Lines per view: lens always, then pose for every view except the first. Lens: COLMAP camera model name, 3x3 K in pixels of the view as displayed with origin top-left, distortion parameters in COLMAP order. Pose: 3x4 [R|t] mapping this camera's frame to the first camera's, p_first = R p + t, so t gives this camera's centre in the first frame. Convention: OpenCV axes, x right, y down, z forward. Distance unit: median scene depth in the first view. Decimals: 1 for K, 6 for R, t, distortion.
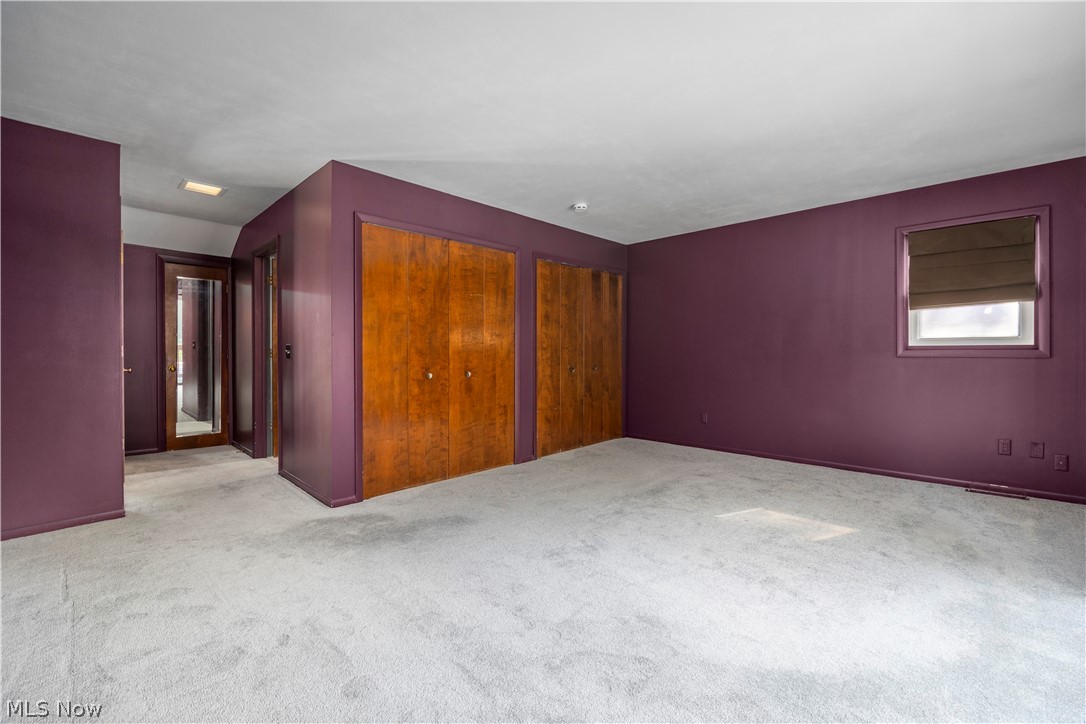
lens RADIAL K [[466.6, 0, 543.0], [0, 466.6, 362.0], [0, 0, 1]] dist [-0.001523, -0.000202]
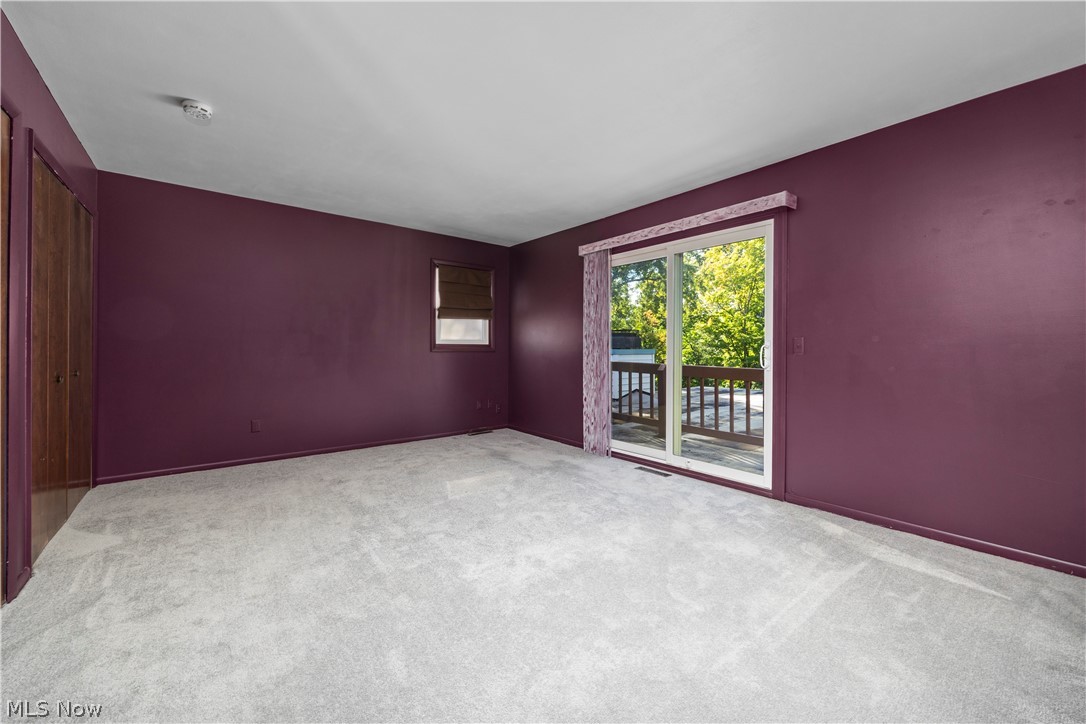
lens RADIAL K [[421.5, 0, 545.8], [0, 421.5, 360.1], [0, 0, 1]] dist [-0.000324, -0.000200]
pose [[0.108607, -0.025981, 0.993745, -0.479928], [0.014250, 0.999596, 0.024577, -0.012172], [-0.993983, 0.011492, 0.108934, 0.559132]]
